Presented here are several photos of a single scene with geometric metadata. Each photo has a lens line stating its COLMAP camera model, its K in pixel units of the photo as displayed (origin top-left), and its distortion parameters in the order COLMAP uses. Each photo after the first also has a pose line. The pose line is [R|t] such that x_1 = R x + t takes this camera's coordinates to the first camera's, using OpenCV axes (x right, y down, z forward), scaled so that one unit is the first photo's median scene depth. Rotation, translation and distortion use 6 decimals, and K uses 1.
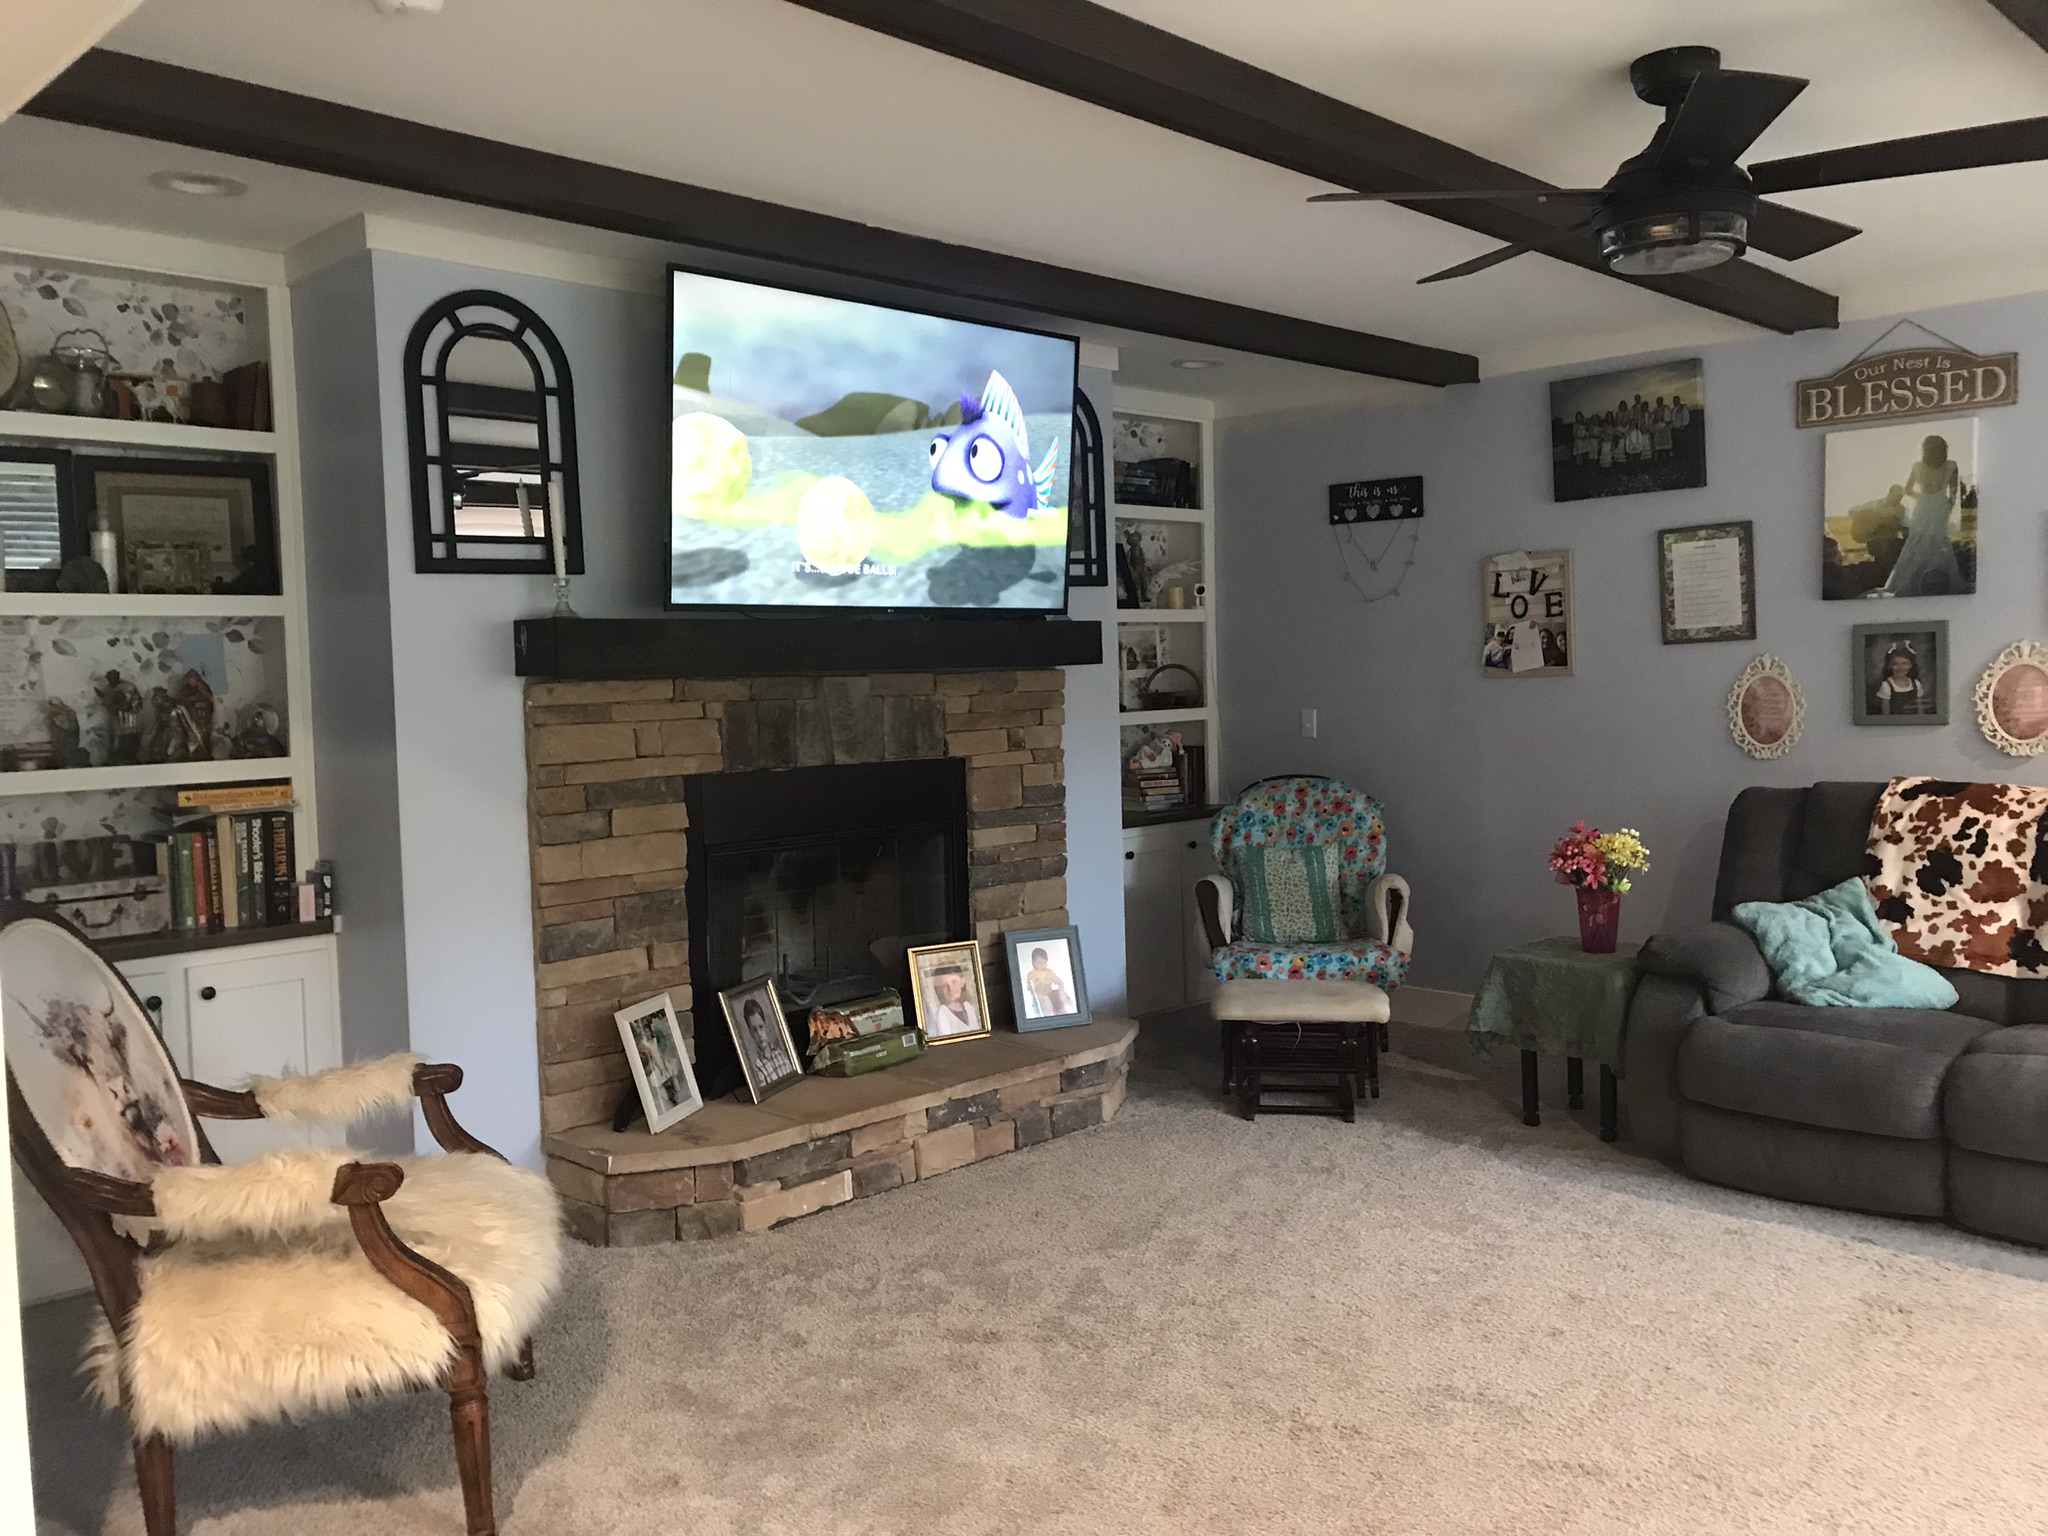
lens RADIAL K [[1668.6, 0, 1032.8], [0, 1668.6, 760.6], [0, 0, 1]] dist [0.020134, 0.010591]
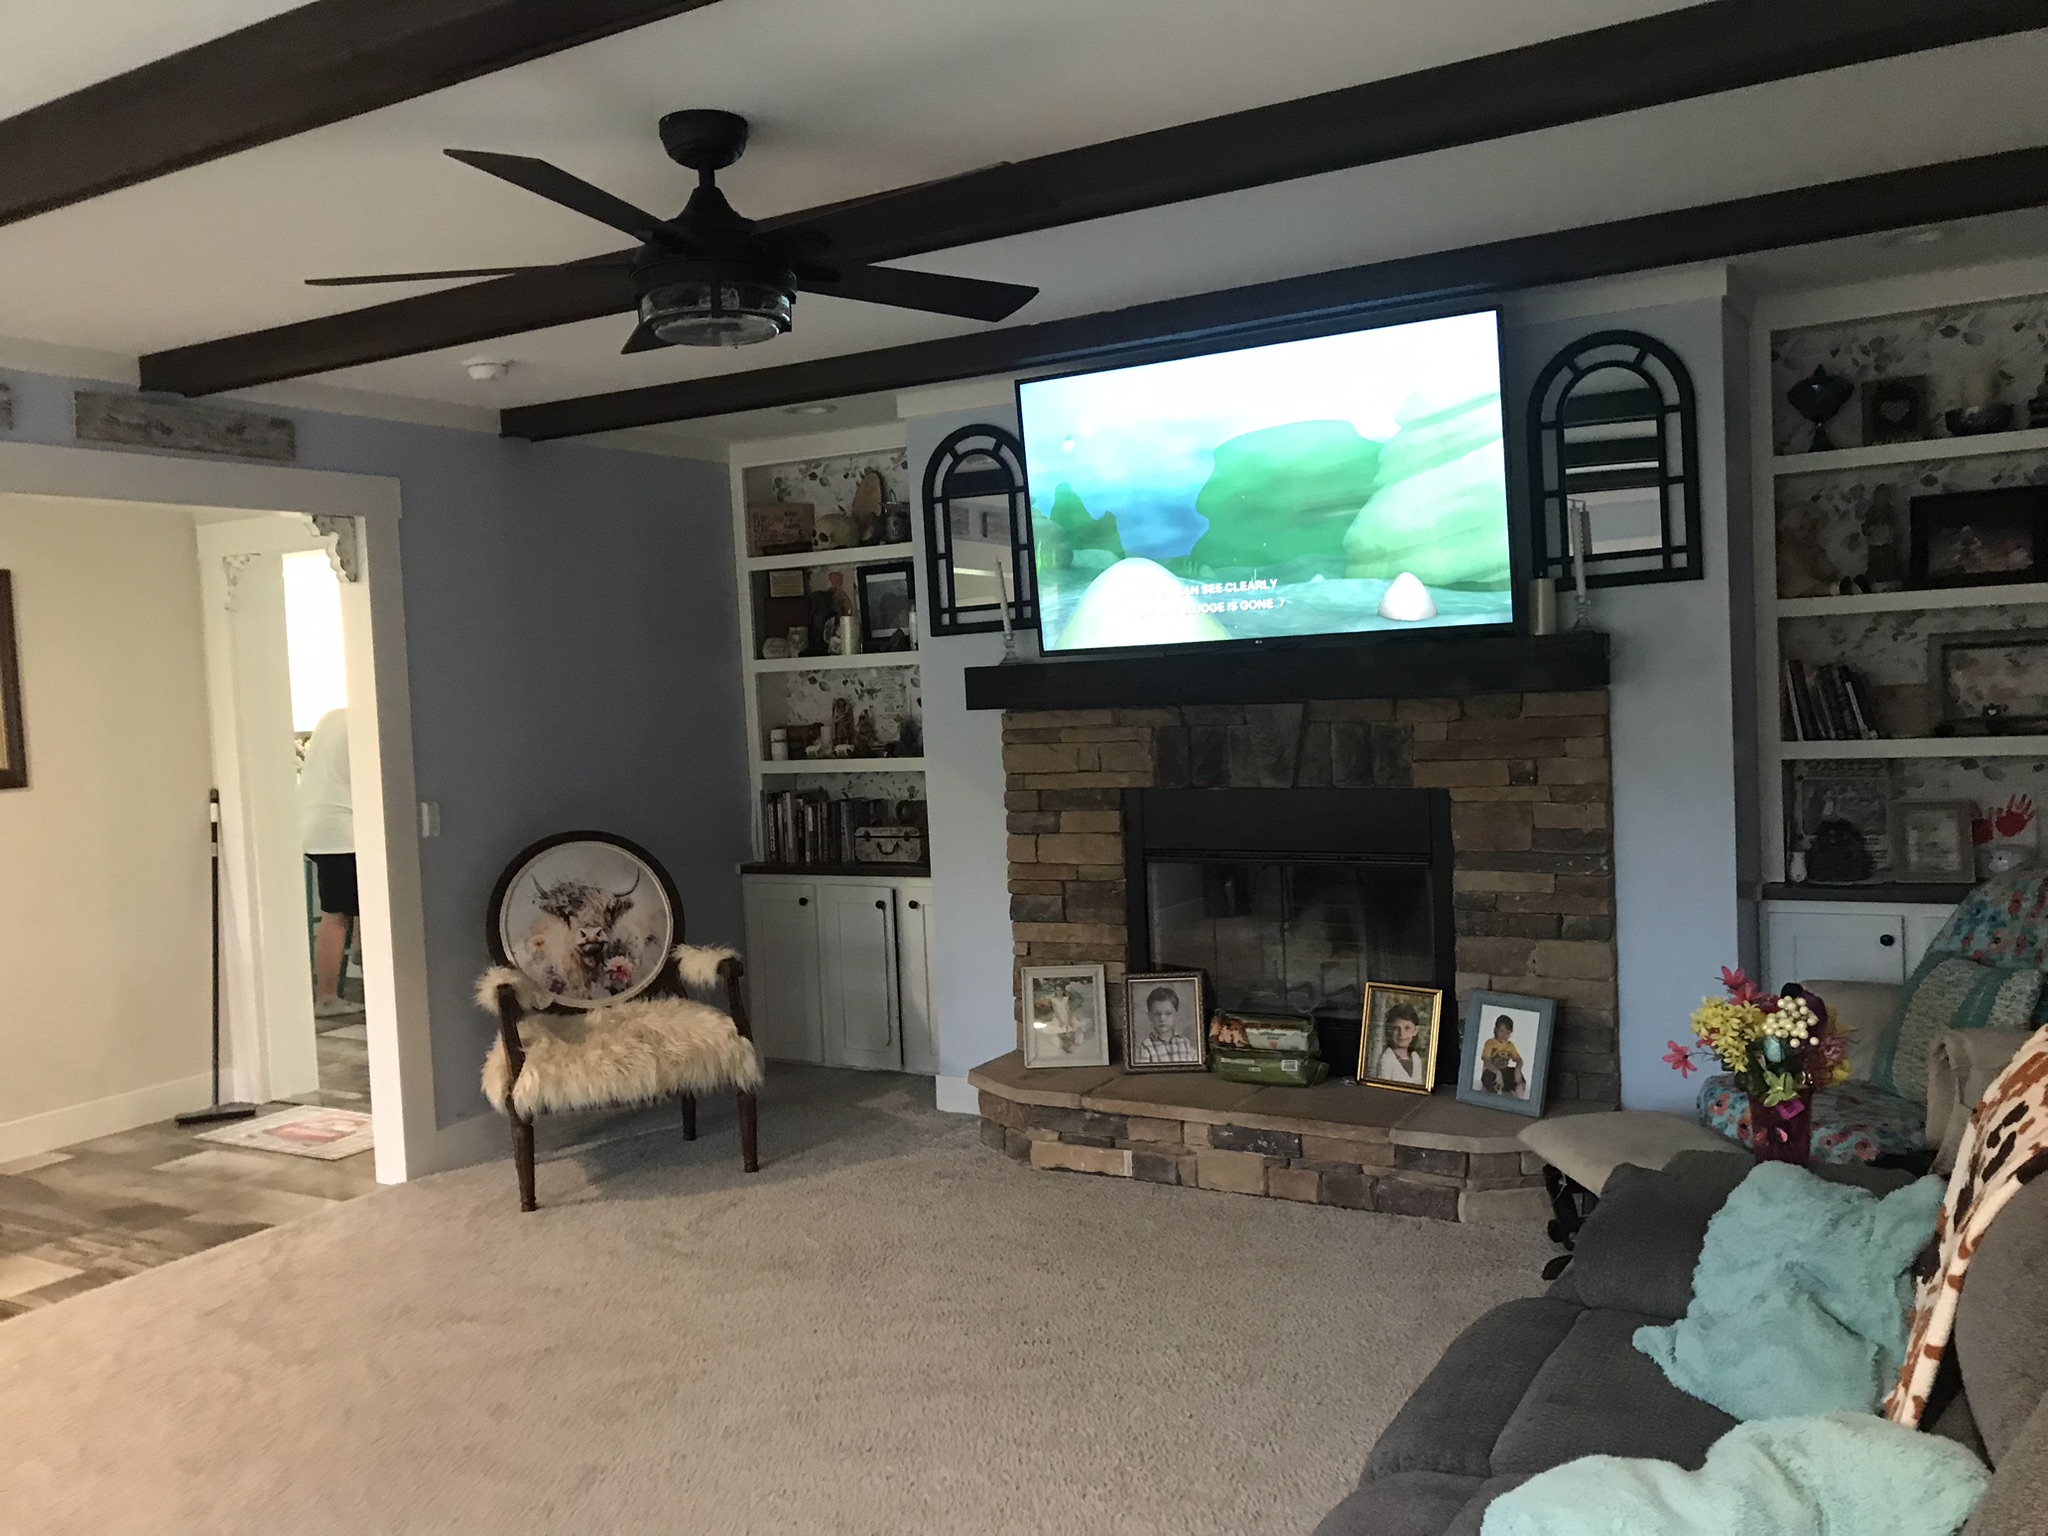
lens RADIAL K [[1668.6, 0, 1036.4], [0, 1668.6, 768.8], [0, 0, 1]] dist [0.020134, 0.010591]
pose [[0.224032, 0.063320, -0.972523, 0.915888], [-0.014152, 0.997993, 0.061718, -0.076251], [0.974479, -0.000063, 0.224479, 0.662227]]
